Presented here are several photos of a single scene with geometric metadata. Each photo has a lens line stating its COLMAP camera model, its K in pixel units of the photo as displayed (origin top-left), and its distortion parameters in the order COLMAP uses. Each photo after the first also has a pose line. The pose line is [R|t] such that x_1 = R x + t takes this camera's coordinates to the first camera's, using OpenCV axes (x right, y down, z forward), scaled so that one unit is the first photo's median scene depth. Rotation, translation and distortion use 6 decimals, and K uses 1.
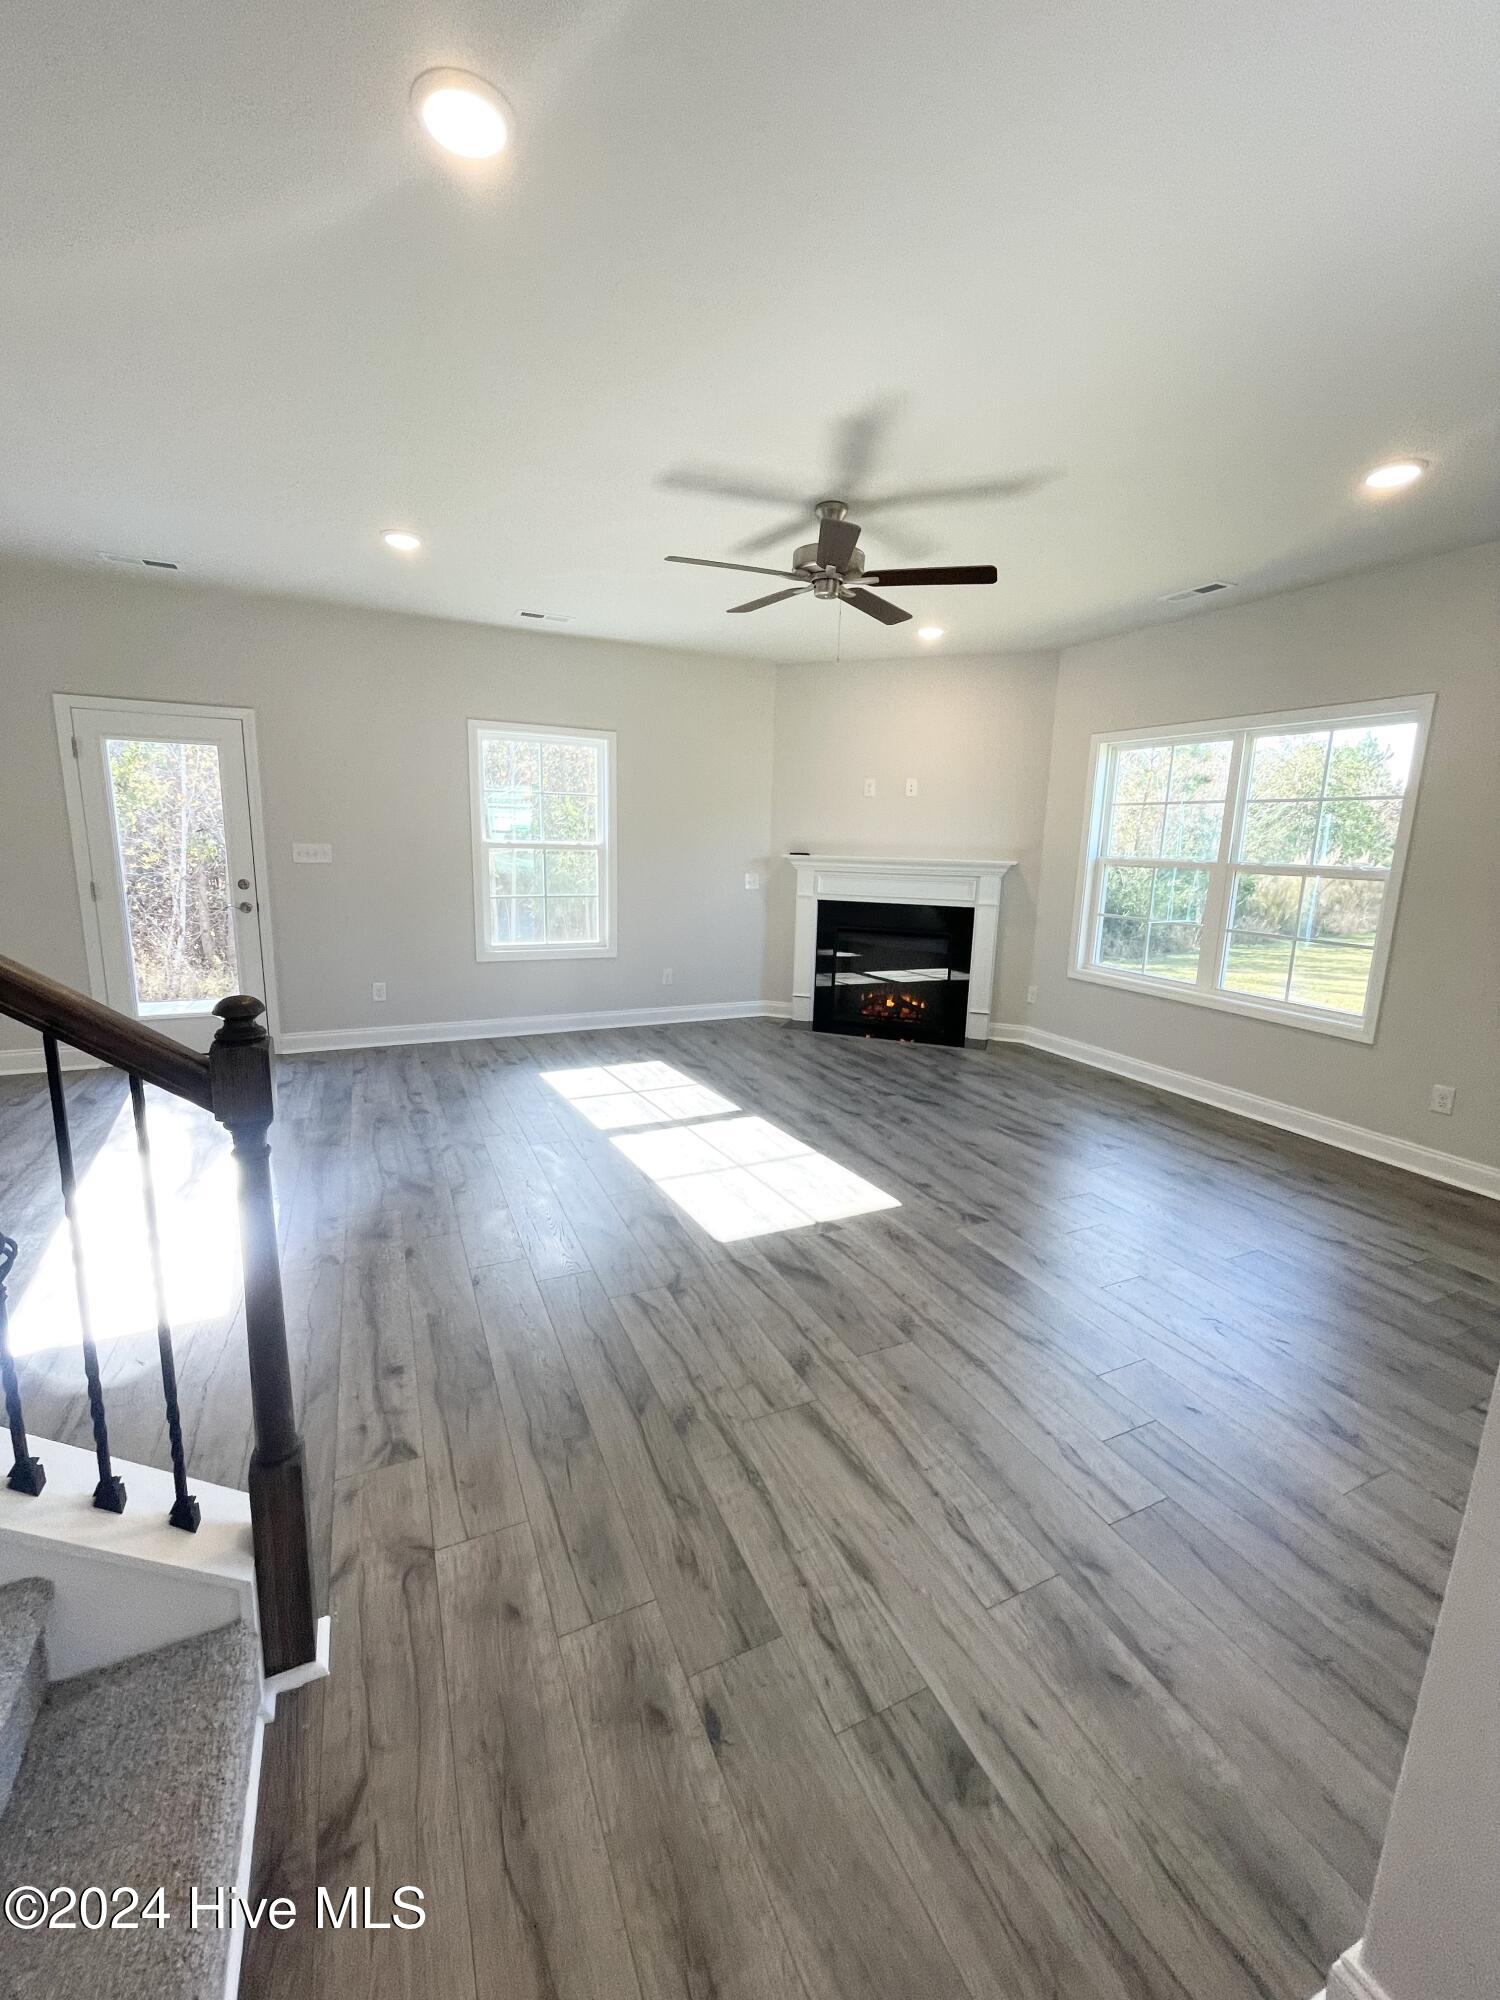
lens RADIAL K [[810.3, 0, 750.2], [0, 810.3, 991.2], [0, 0, 1]] dist [-0.004269, 0.000311]
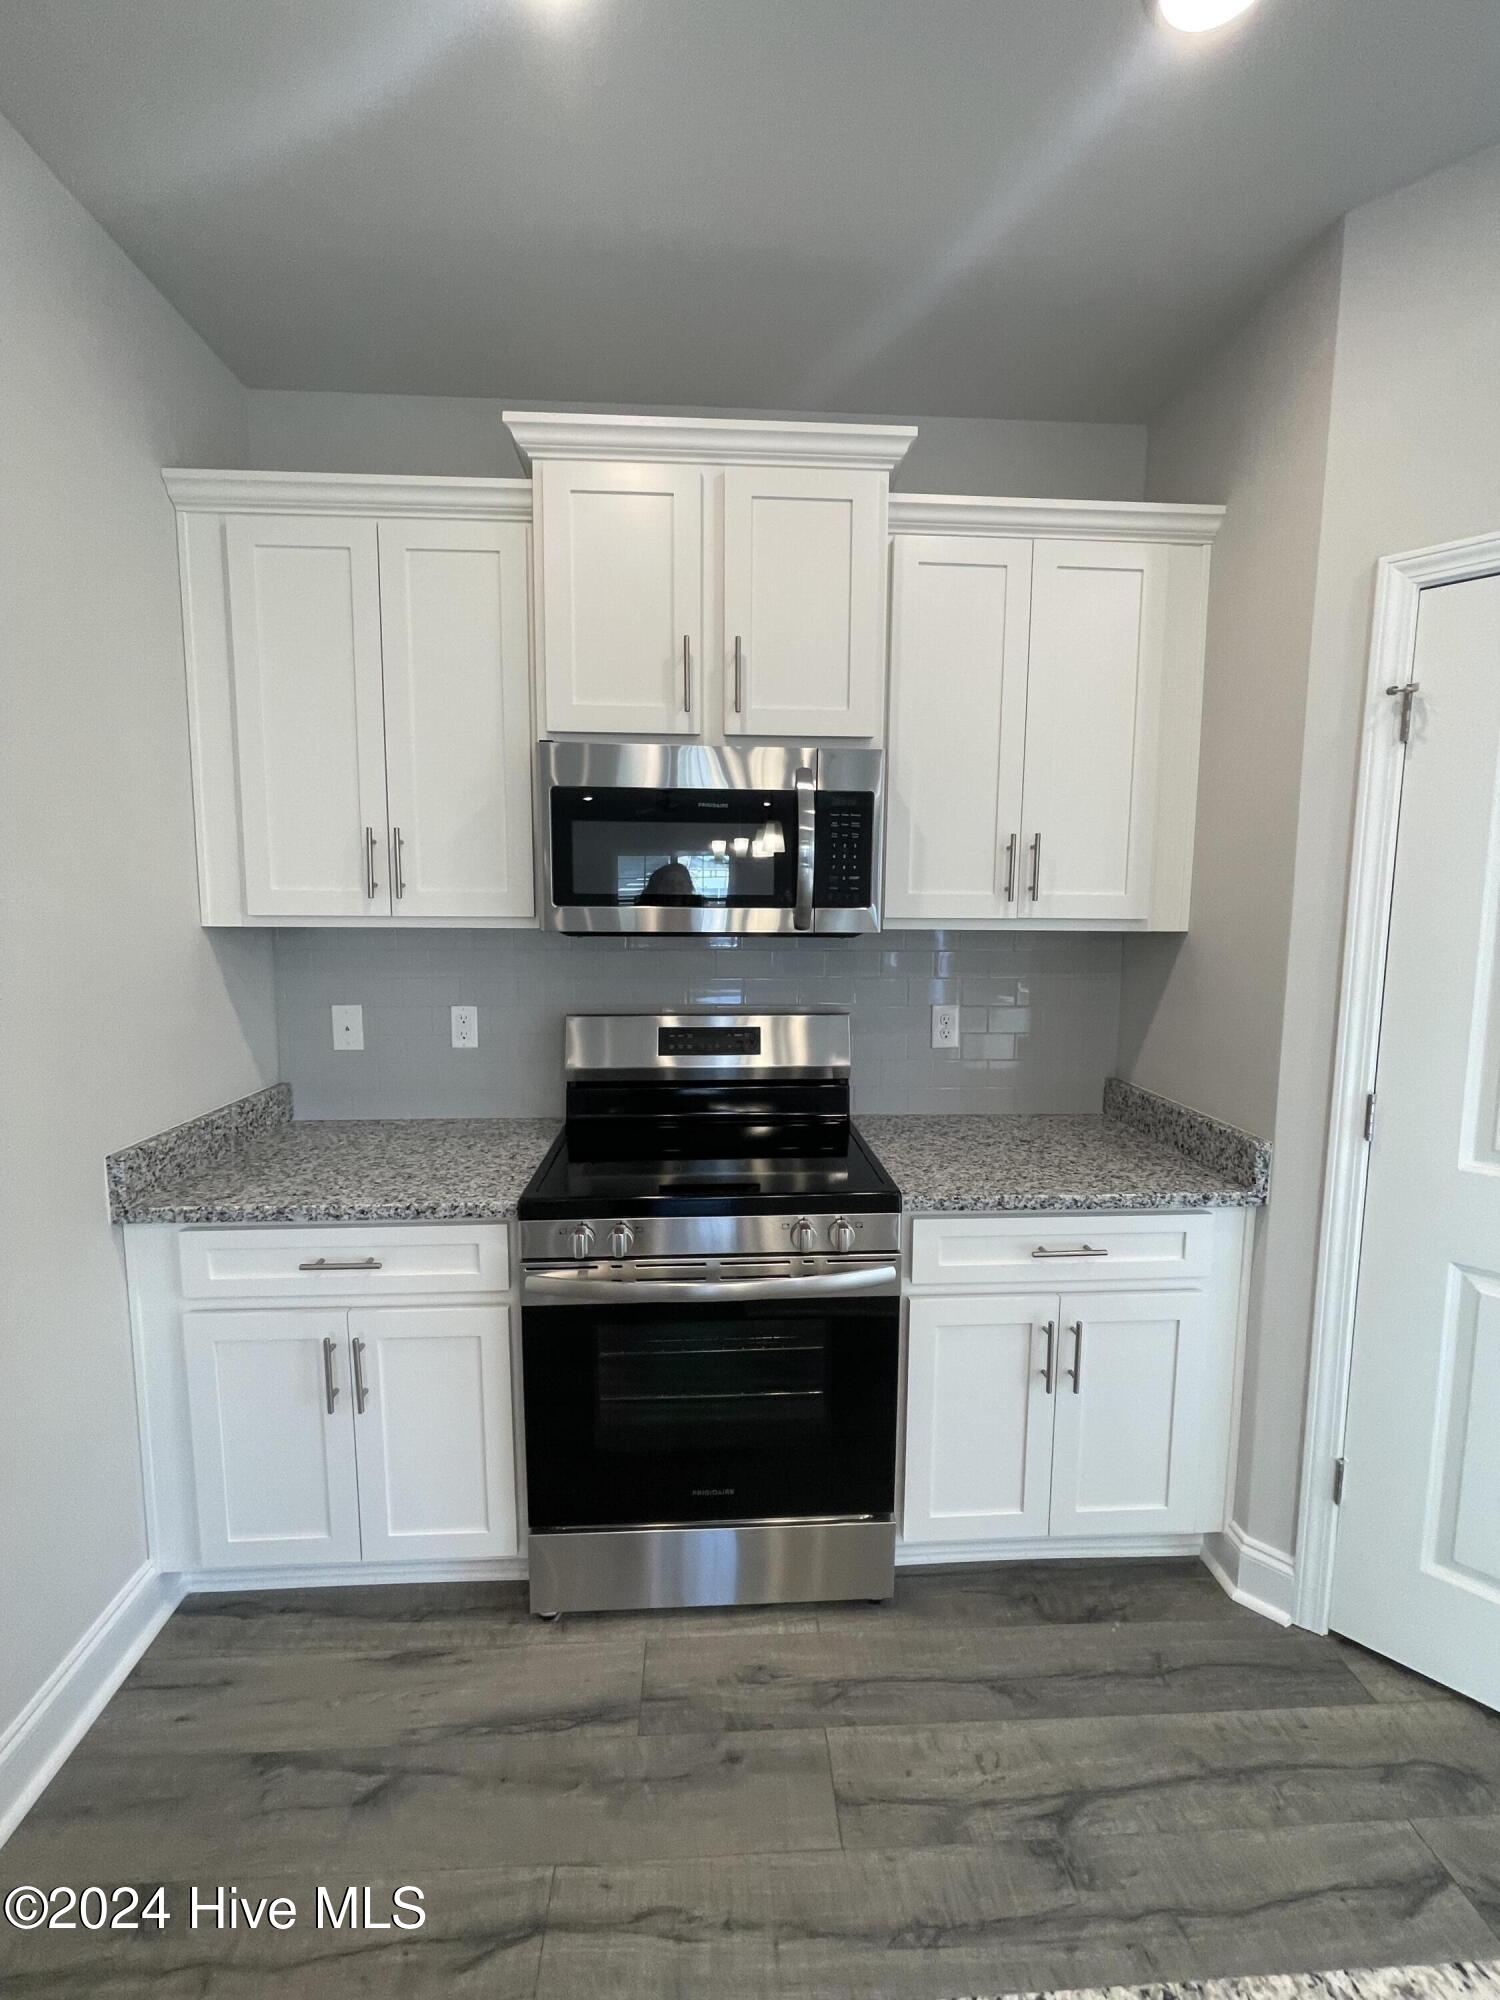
lens RADIAL K [[810.3, 0, 746.5], [0, 810.3, 997.2], [0, 0, 1]] dist [-0.004269, 0.000311]
pose [[-0.386913, 0.071795, -0.919317, 0.237471], [-0.185680, 0.970477, 0.153938, -0.071677], [0.903228, 0.230259, -0.362159, 0.382118]]
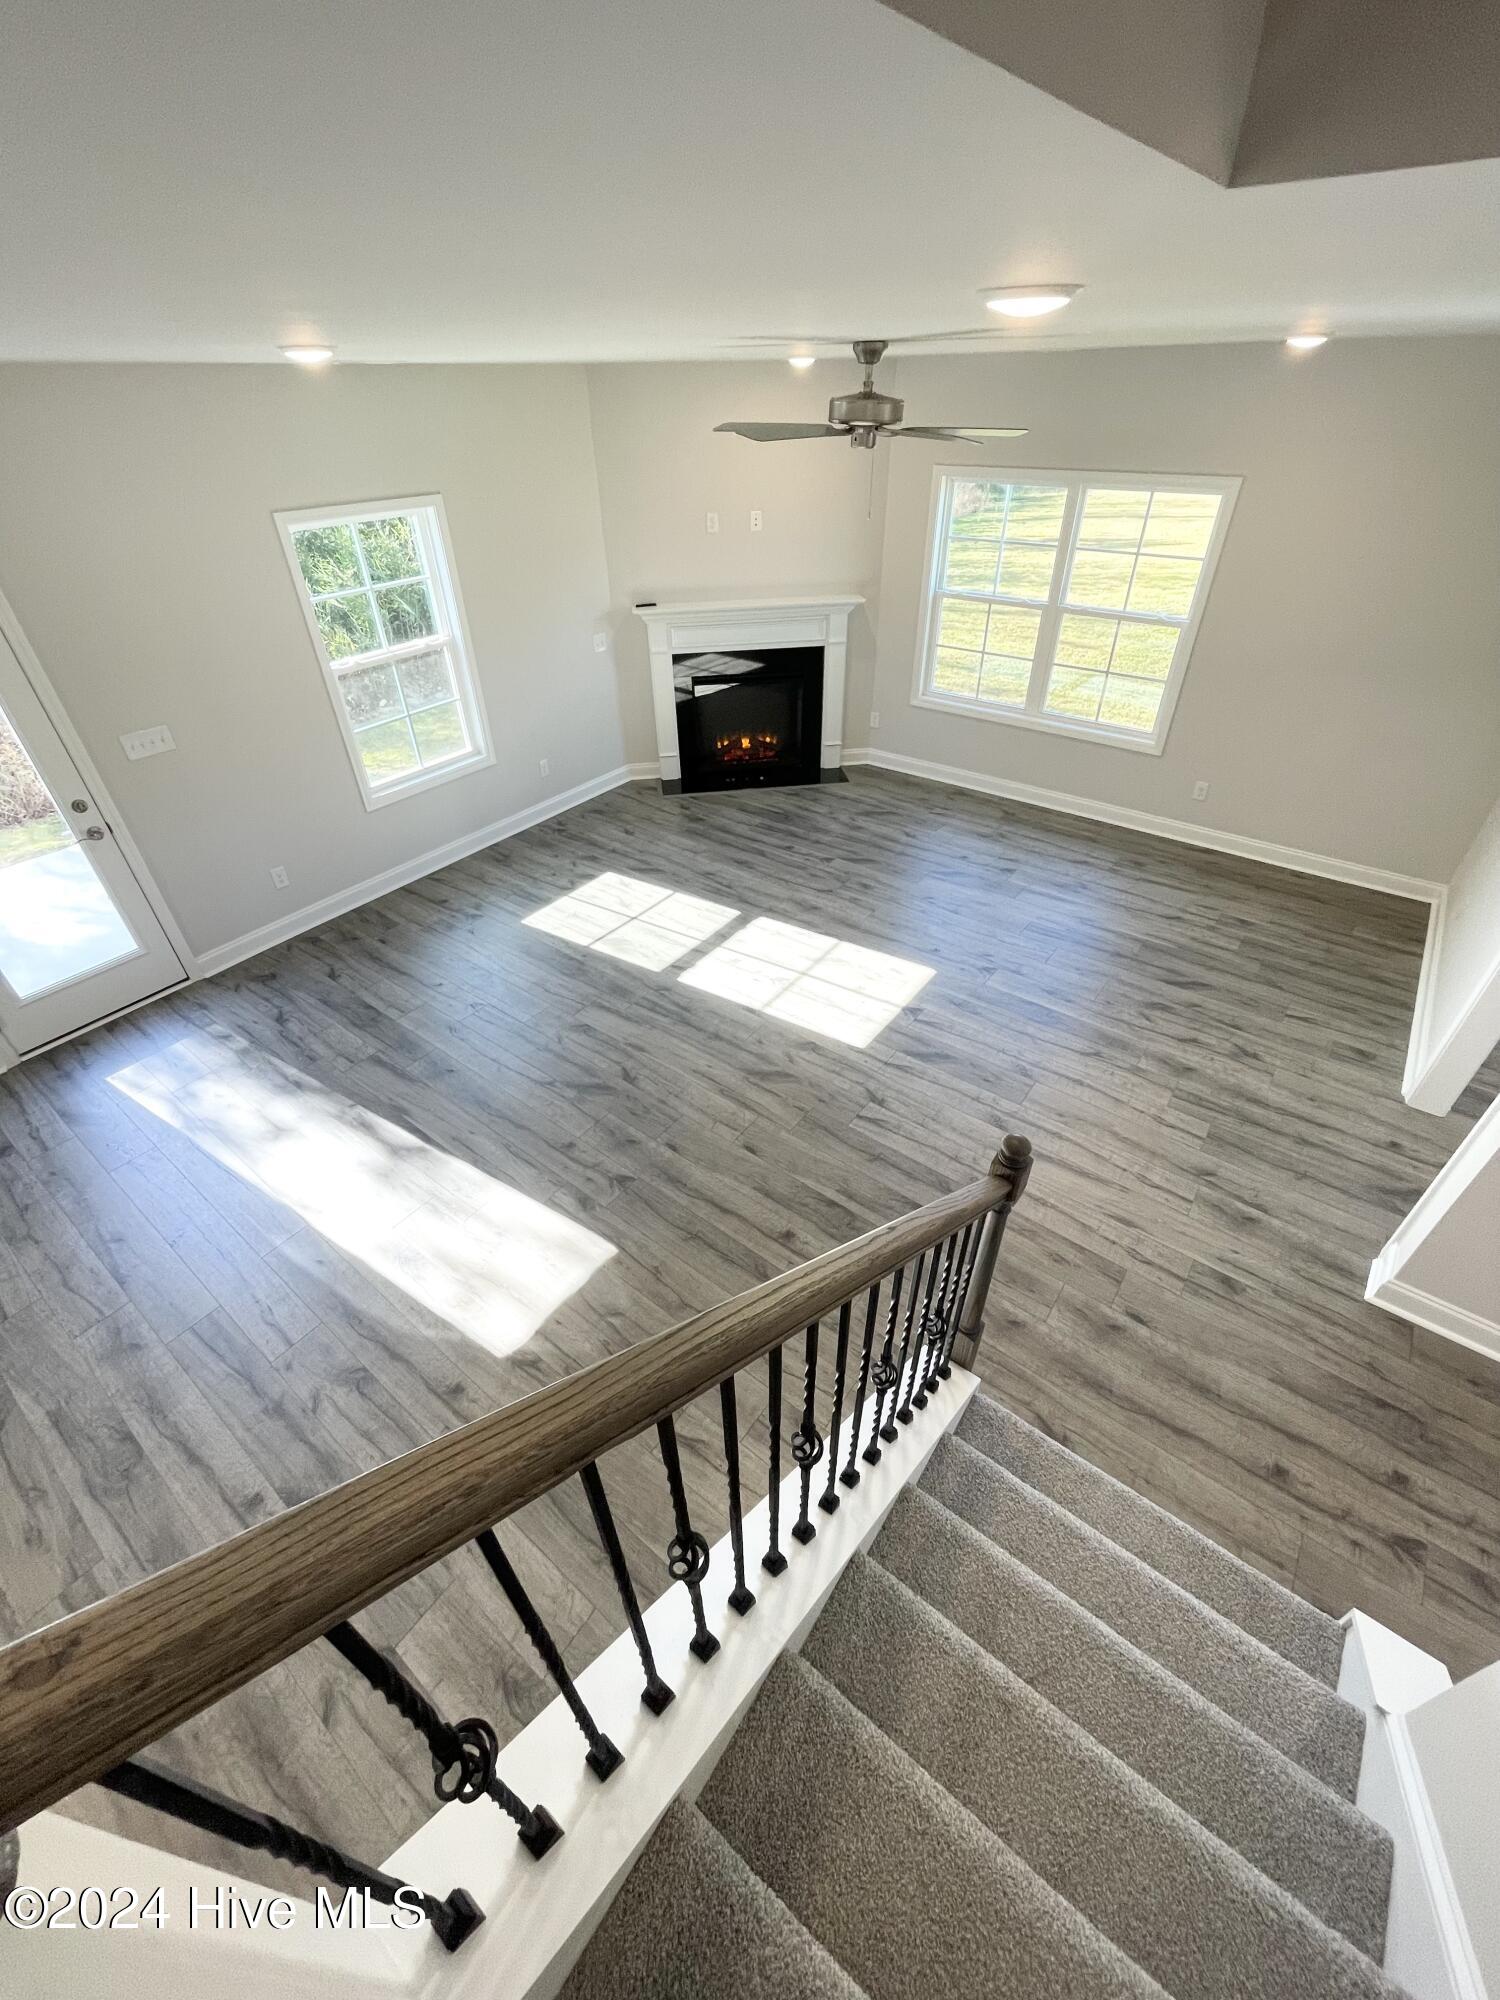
lens RADIAL K [[810.3, 0, 746.0], [0, 810.3, 993.4], [0, 0, 1]] dist [-0.004269, 0.000311]
pose [[0.885720, -0.313013, 0.342816, -0.412090], [0.127666, 0.874246, 0.468396, -0.277052], [-0.446319, -0.371102, 0.814299, 0.016214]]
